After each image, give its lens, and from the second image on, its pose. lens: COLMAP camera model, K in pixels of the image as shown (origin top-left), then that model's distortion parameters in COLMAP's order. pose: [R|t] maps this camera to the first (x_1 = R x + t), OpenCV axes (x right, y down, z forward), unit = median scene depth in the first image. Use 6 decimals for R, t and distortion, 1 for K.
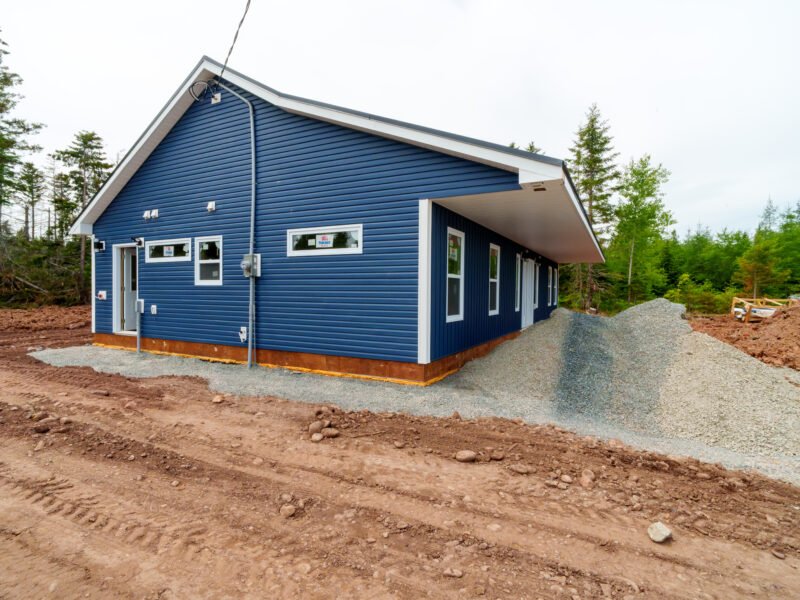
lens RADIAL K [[417.7, 0, 400.0], [0, 417.7, 300.0], [0, 0, 1]] dist [-0.013565, 0.001697]
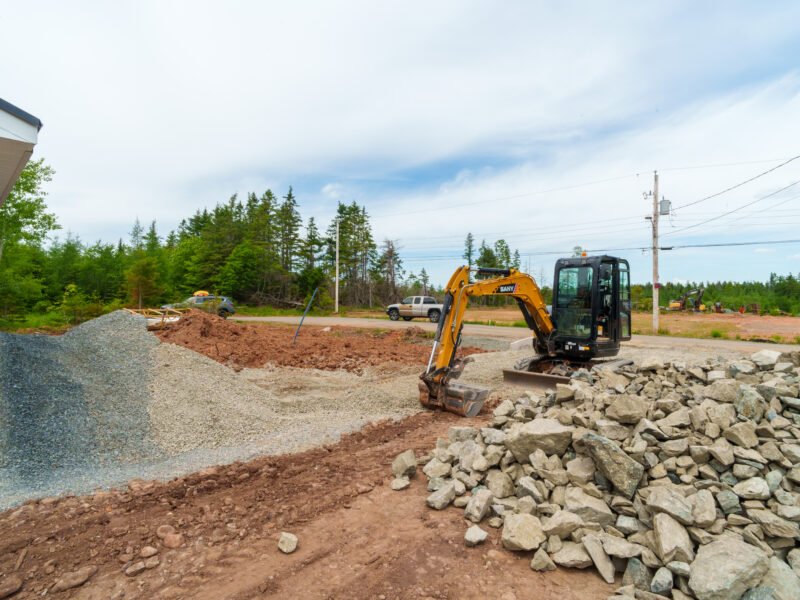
lens RADIAL K [[417.7, 0, 400.0], [0, 417.7, 300.0], [0, 0, 1]] dist [-0.013565, 0.001697]
pose [[0.245300, -0.001835, 0.969445, -0.095558], [0.028322, 0.999585, -0.005274, -0.004734], [-0.969033, 0.028750, 0.245251, 0.157598]]
